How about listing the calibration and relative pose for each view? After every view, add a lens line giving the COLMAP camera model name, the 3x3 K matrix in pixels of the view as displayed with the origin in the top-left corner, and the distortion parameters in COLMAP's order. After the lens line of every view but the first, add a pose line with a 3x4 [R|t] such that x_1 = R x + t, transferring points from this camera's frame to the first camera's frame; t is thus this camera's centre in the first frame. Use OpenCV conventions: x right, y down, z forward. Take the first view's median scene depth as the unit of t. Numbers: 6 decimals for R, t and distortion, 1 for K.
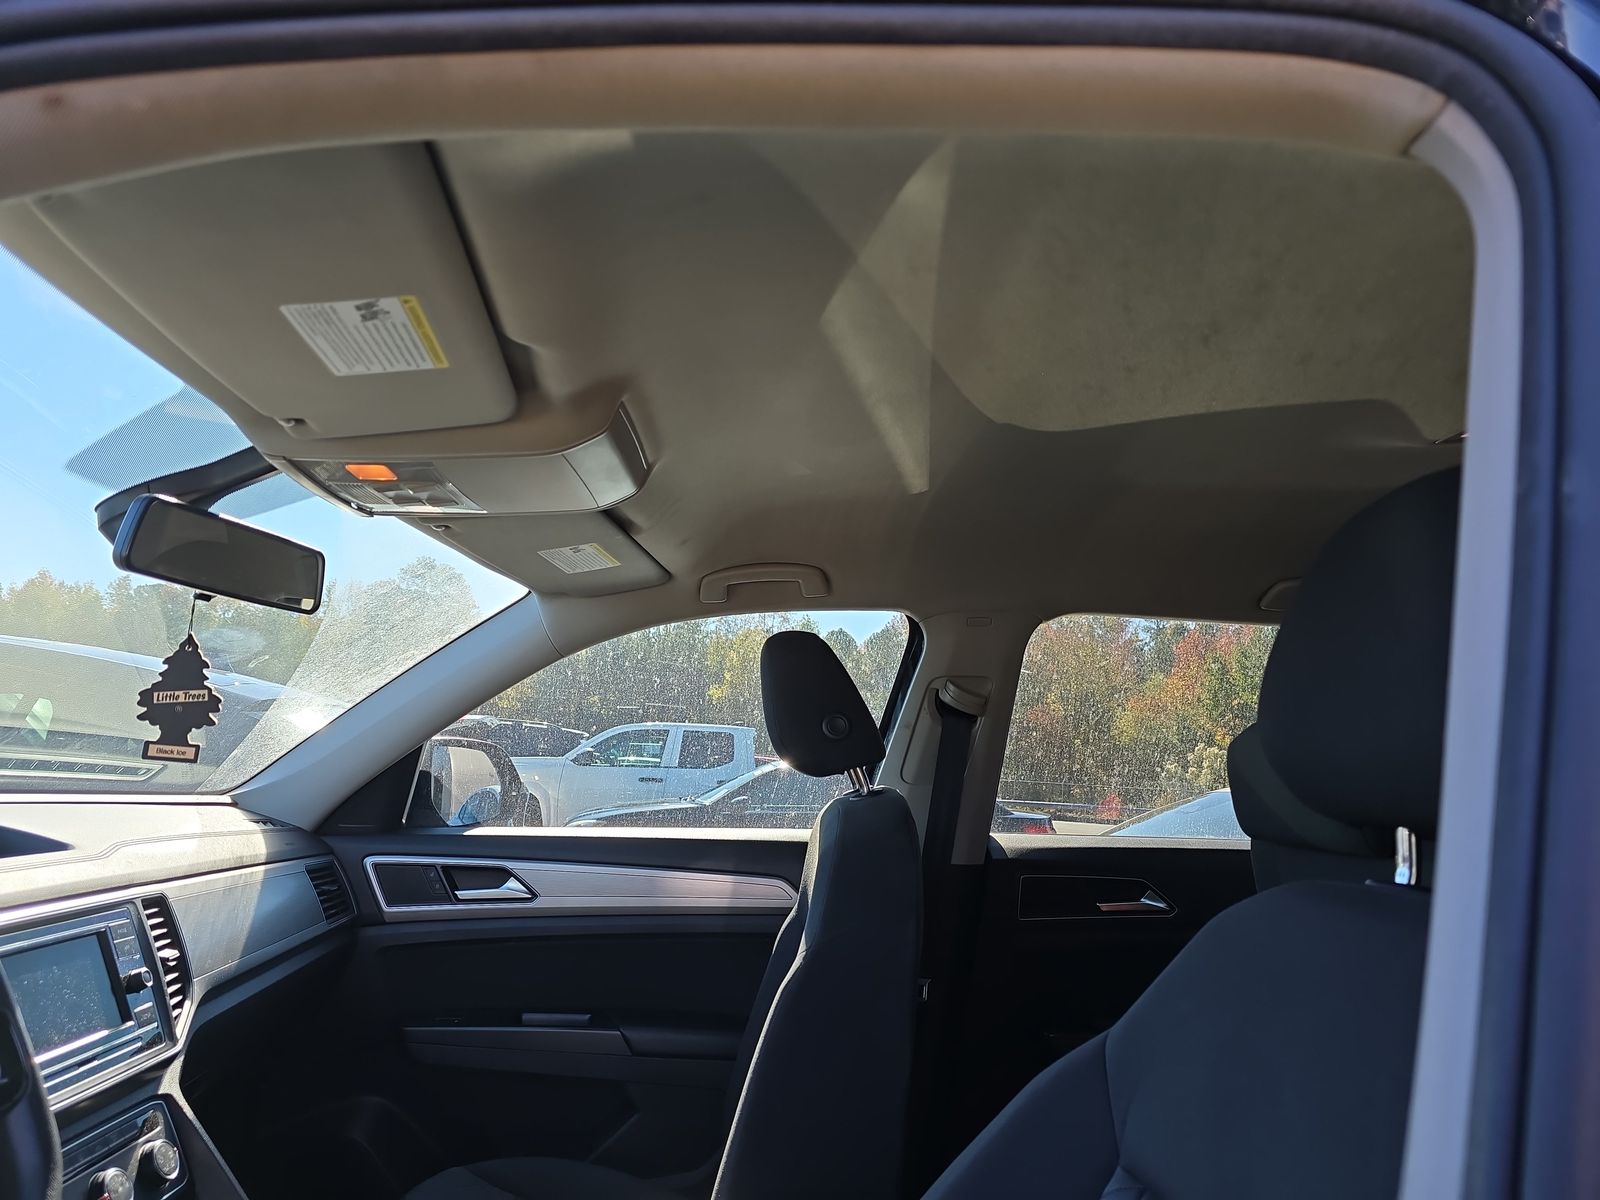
lens RADIAL K [[1077.8, 0, 806.5], [0, 1077.8, 621.5], [0, 0, 1]] dist [0.067802, -0.056849]
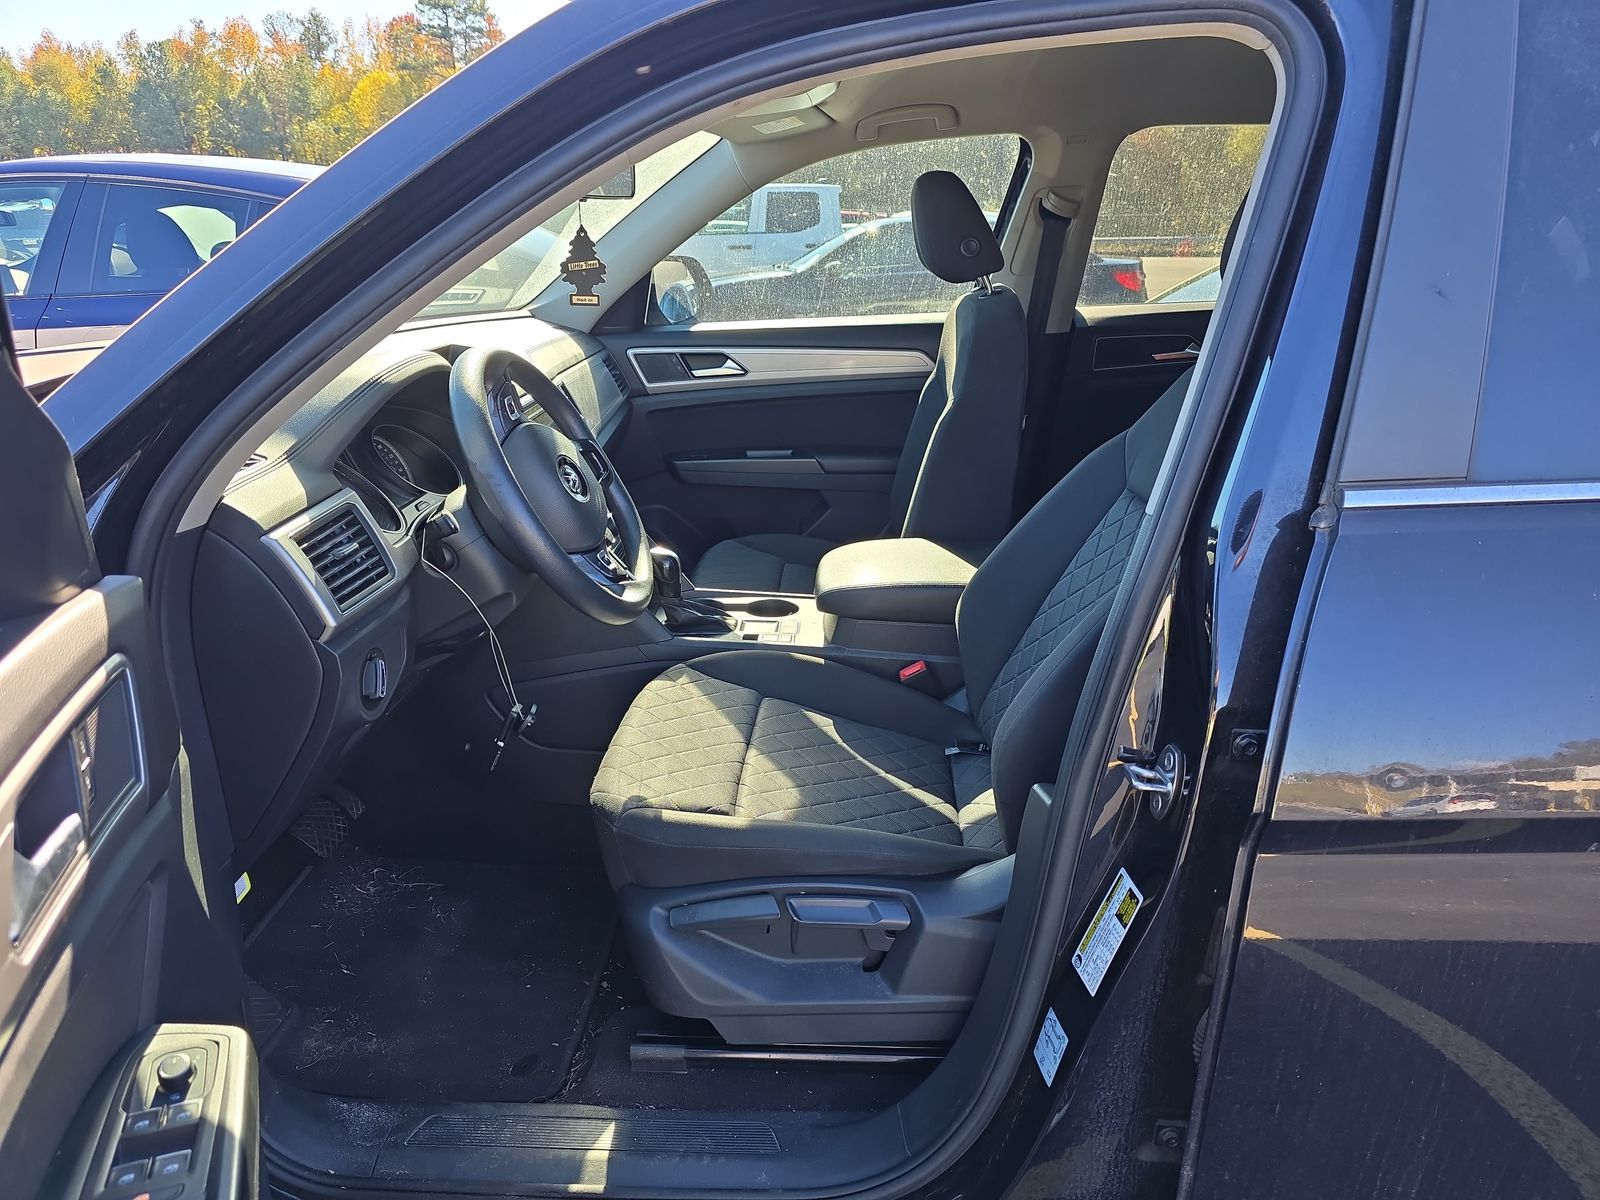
lens RADIAL K [[1077.8, 0, 806.5], [0, 1077.8, 621.5], [0, 0, 1]] dist [0.067802, -0.056849]
pose [[0.995907, -0.031551, -0.084694, -0.063914], [0.067733, 0.880985, 0.468271, -0.120482], [0.059840, -0.472091, 0.879516, -0.405196]]
